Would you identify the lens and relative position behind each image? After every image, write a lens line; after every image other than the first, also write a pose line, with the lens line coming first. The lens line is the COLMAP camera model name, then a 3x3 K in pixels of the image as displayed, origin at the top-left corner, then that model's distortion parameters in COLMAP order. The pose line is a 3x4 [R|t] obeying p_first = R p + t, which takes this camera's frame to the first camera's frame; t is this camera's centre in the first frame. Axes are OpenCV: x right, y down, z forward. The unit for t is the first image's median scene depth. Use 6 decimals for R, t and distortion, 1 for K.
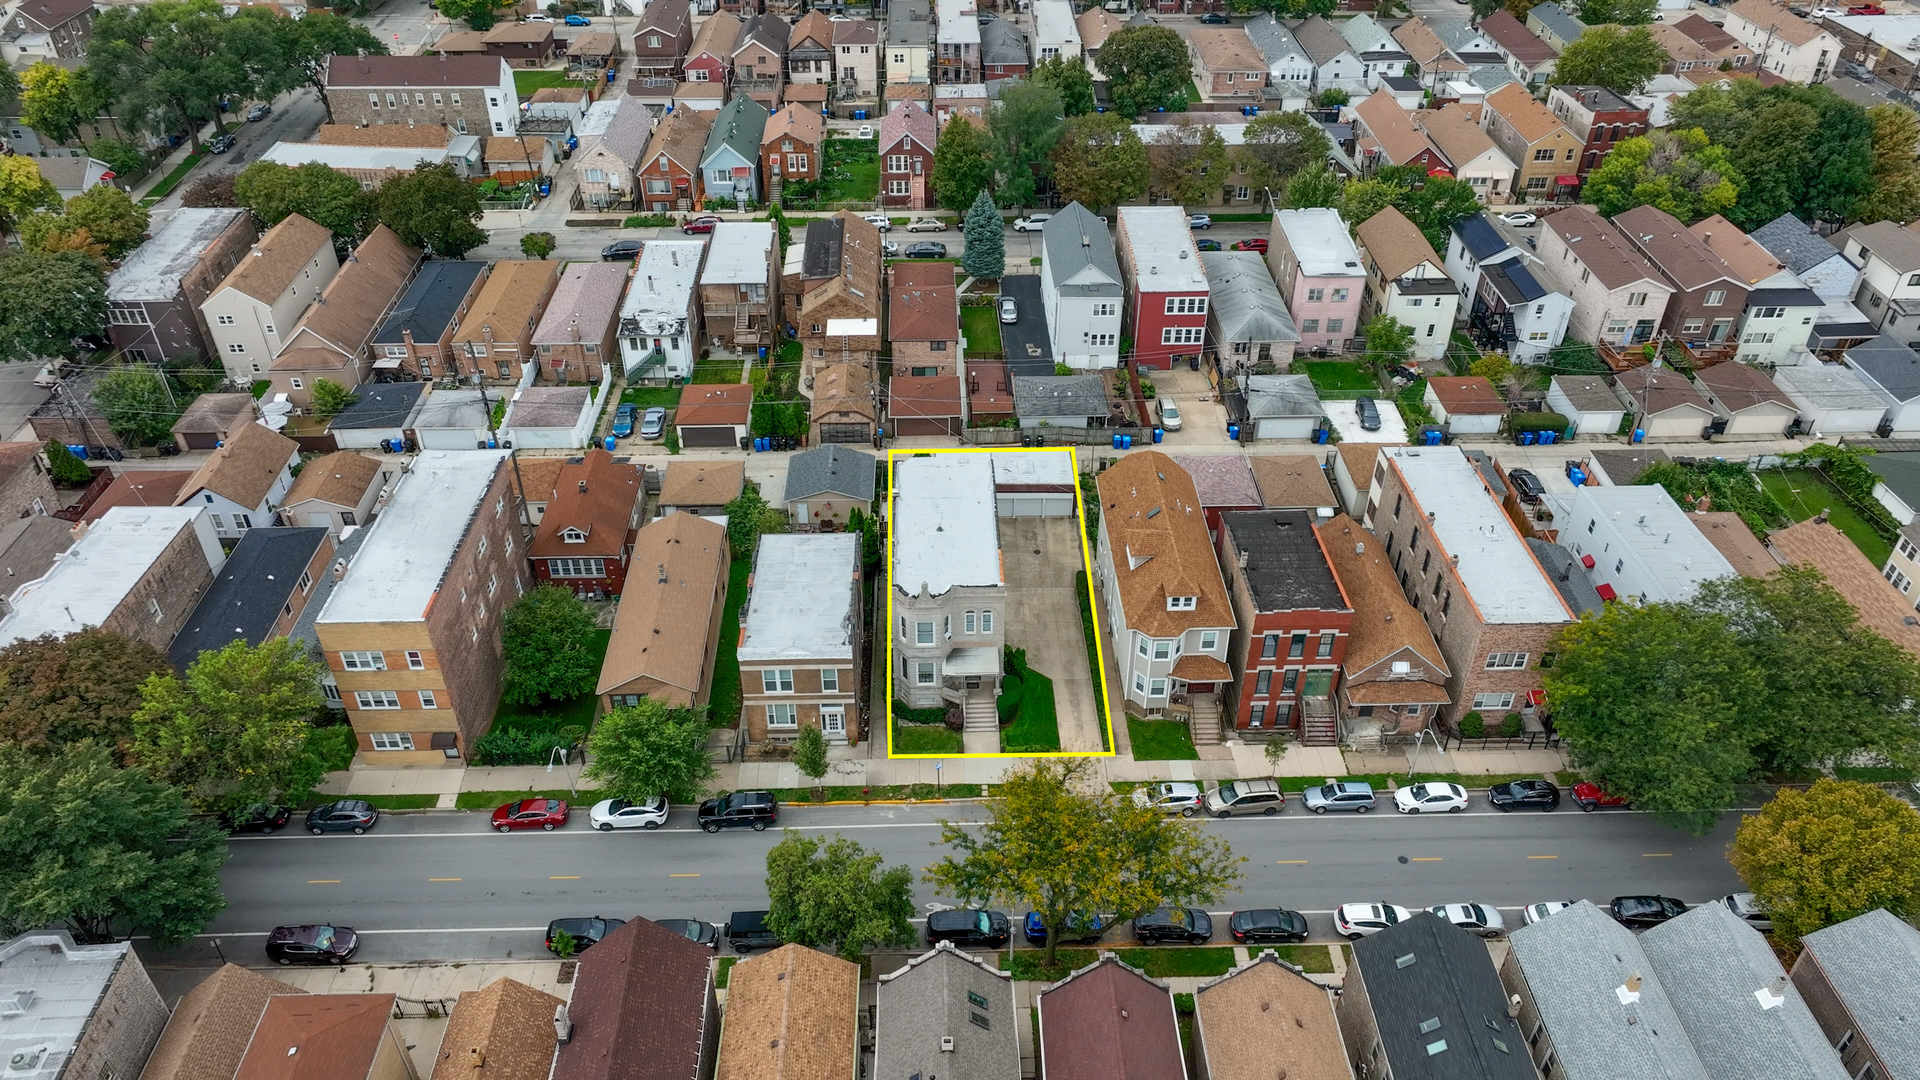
lens RADIAL K [[1344.3, 0, 967.5], [0, 1344.3, 537.5], [0, 0, 1]] dist [0.002969, 0.007430]
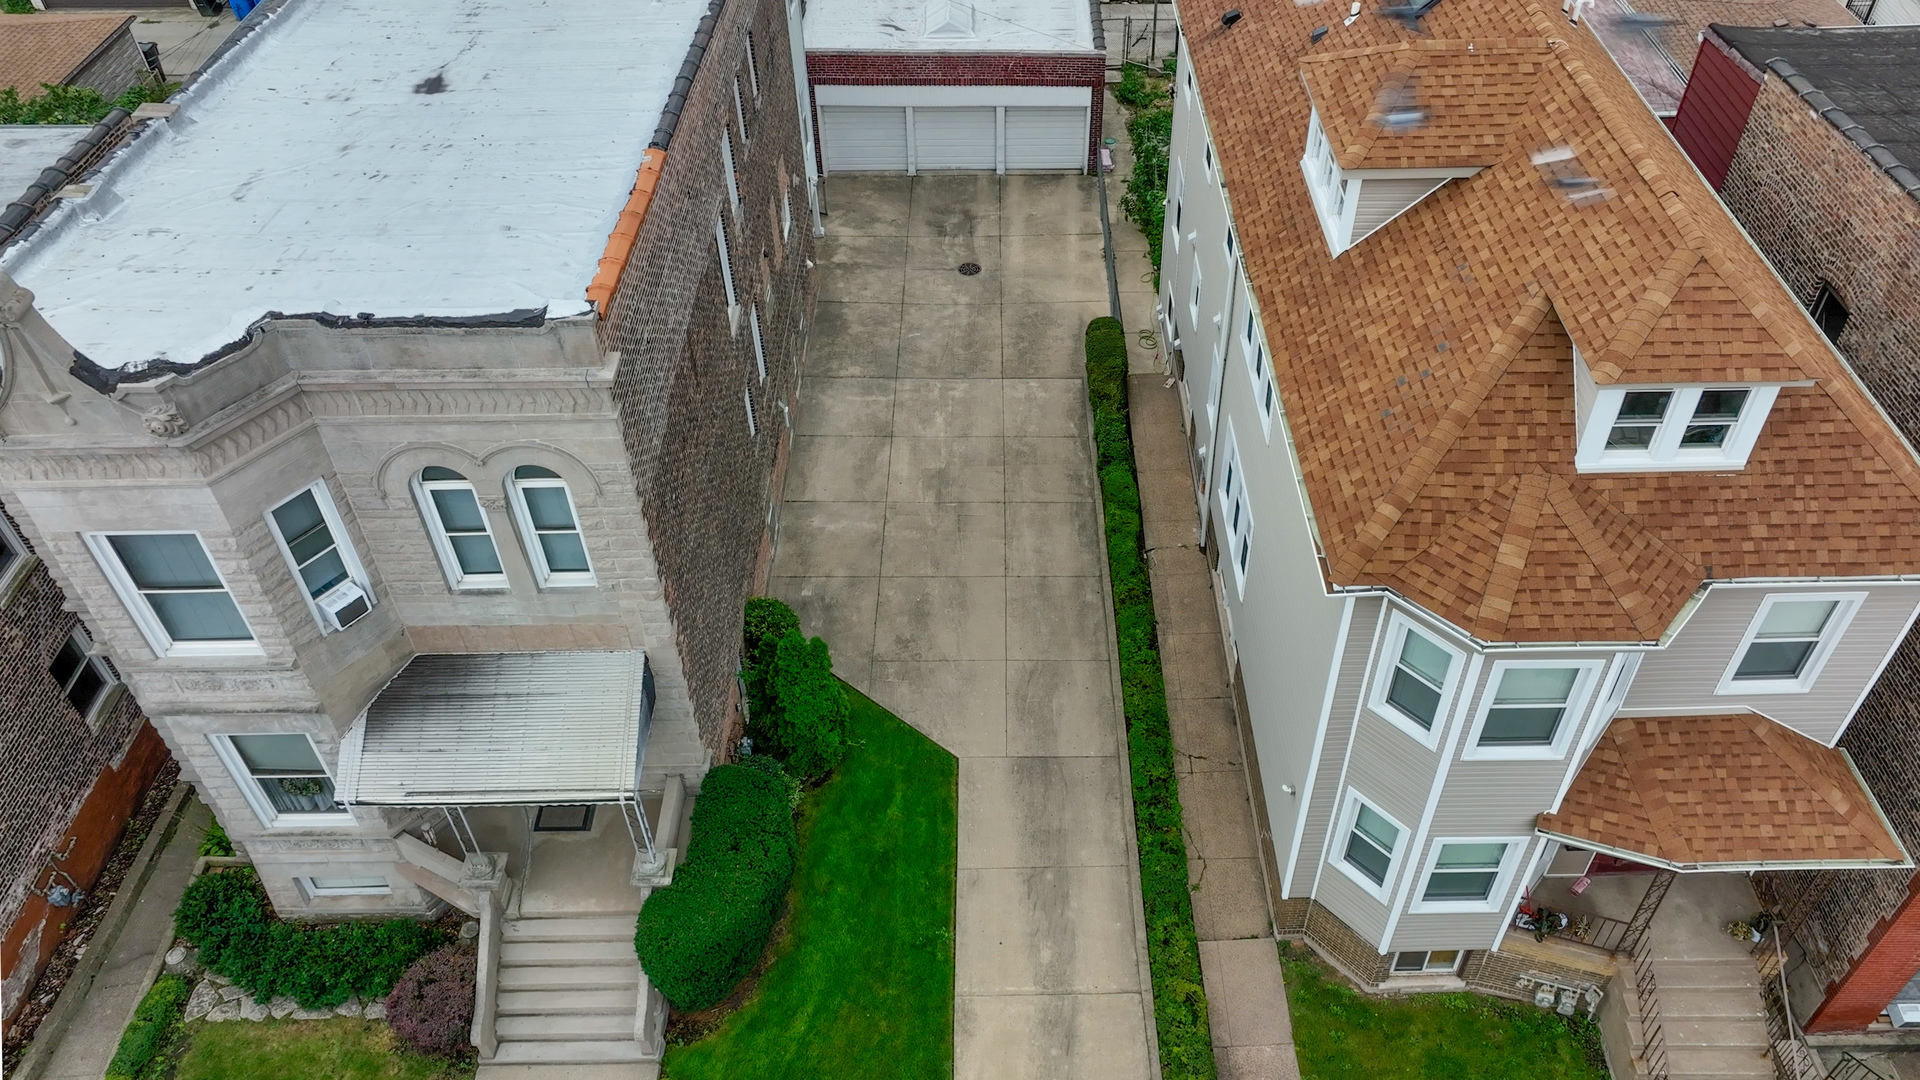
lens RADIAL K [[1400.6, 0, 1001.0], [0, 1400.6, 538.7], [0, 0, 1]] dist [0.002920, 0.004371]
pose [[0.999743, 0.004877, -0.022122, 0.070730], [-0.002253, 0.993112, 0.117151, 0.036748], [0.022541, -0.117071, 0.992868, 0.714578]]
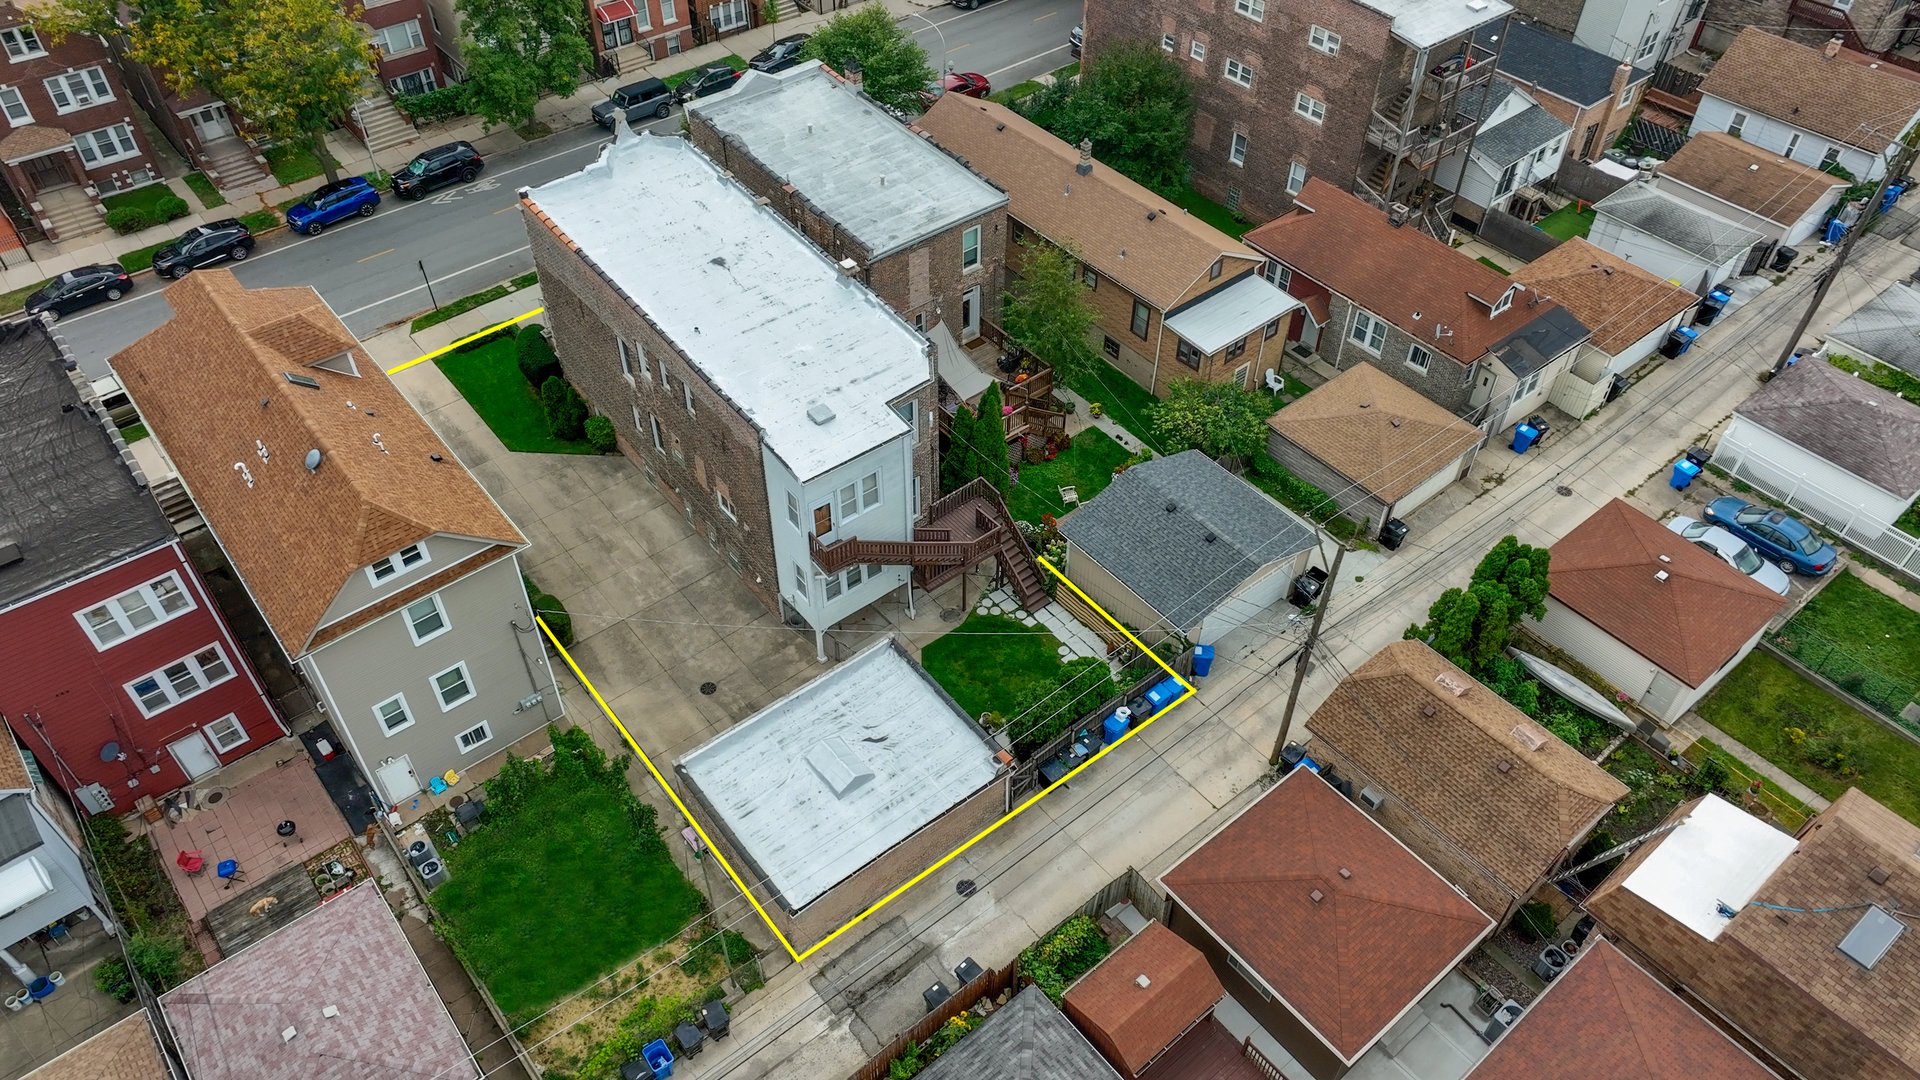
lens RADIAL K [[1344.3, 0, 967.5], [0, 1344.3, 537.5], [0, 0, 1]] dist [0.002969, 0.007430]
pose [[-0.791013, 0.424815, -0.440261, 0.168118], [-0.375369, 0.231254, 0.897563, -0.457330], [0.483111, 0.875245, -0.023463, 1.071598]]
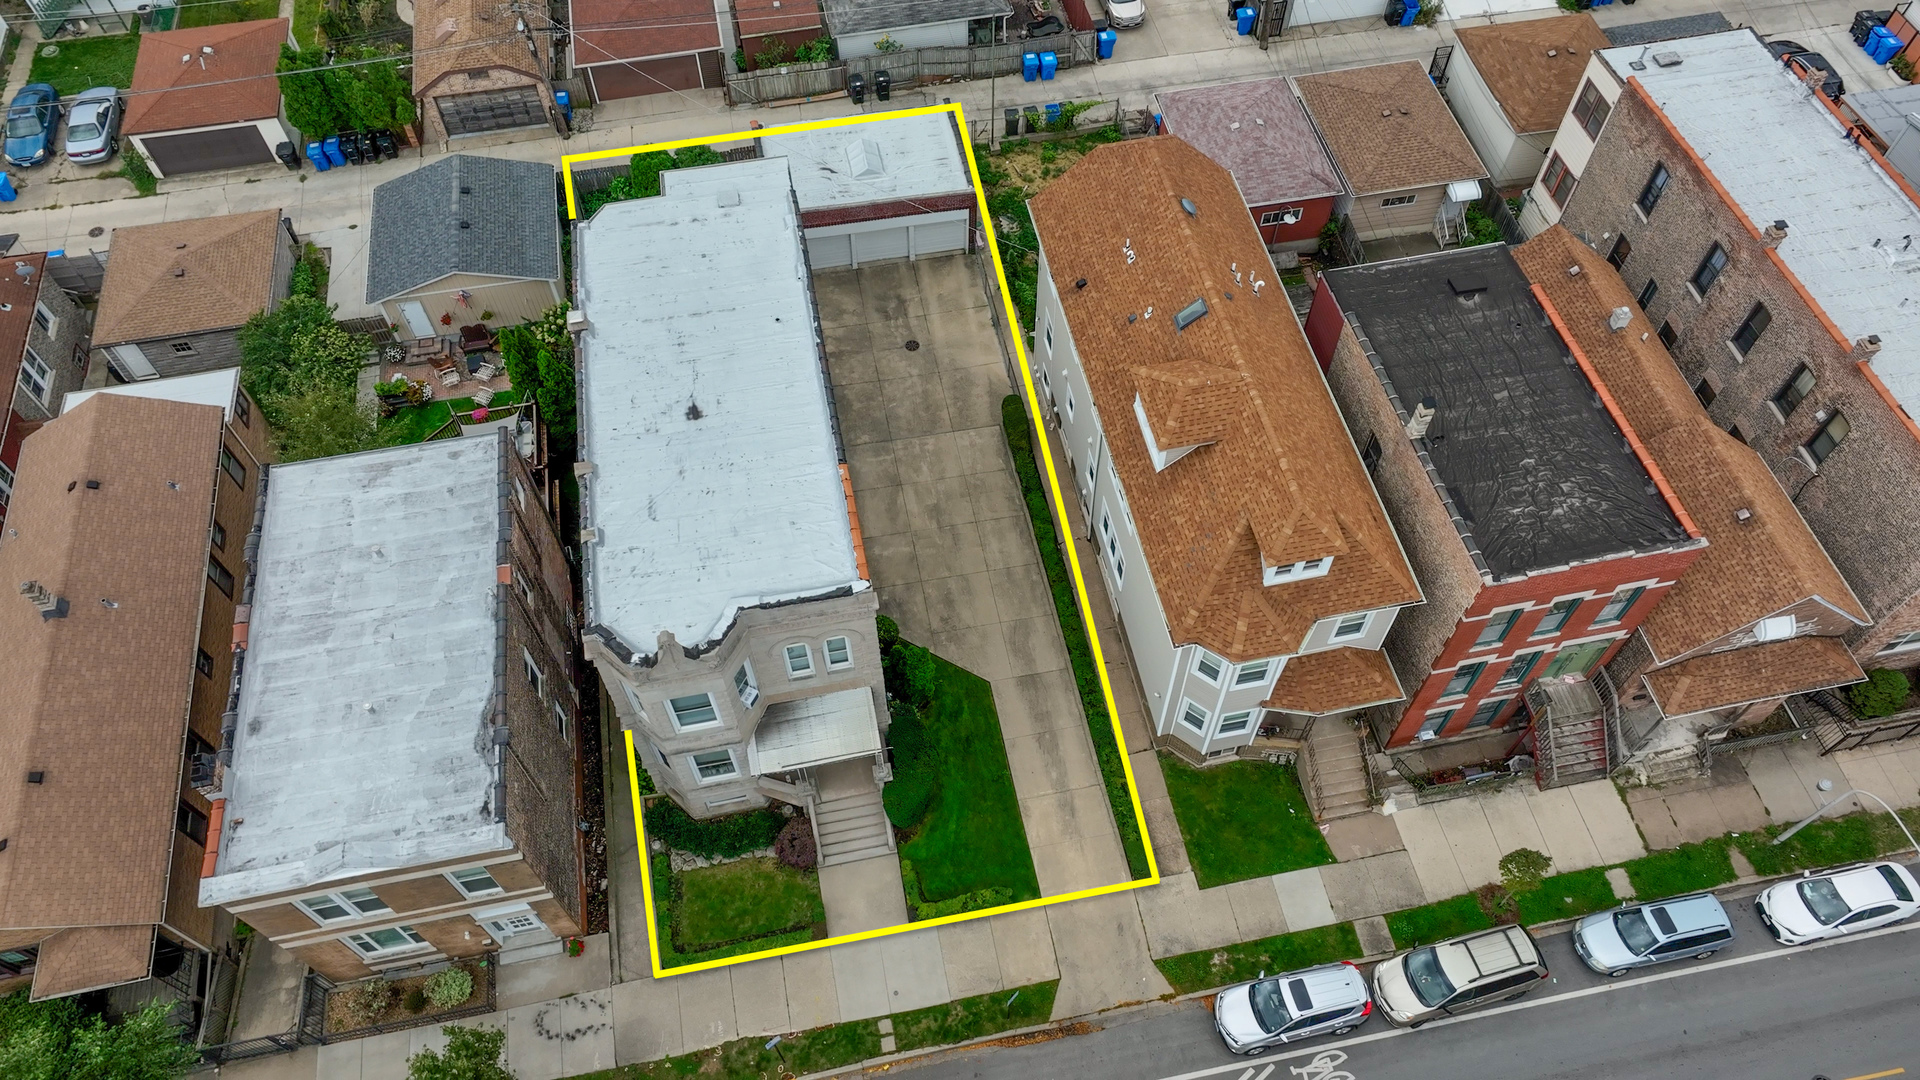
lens RADIAL K [[1344.3, 0, 967.5], [0, 1344.3, 537.5], [0, 0, 1]] dist [0.002969, 0.007430]
pose [[0.986214, -0.142350, 0.084372, 0.021233], [0.105209, 0.932953, 0.344282, -0.097789], [-0.127723, -0.330659, 0.935068, 0.541201]]
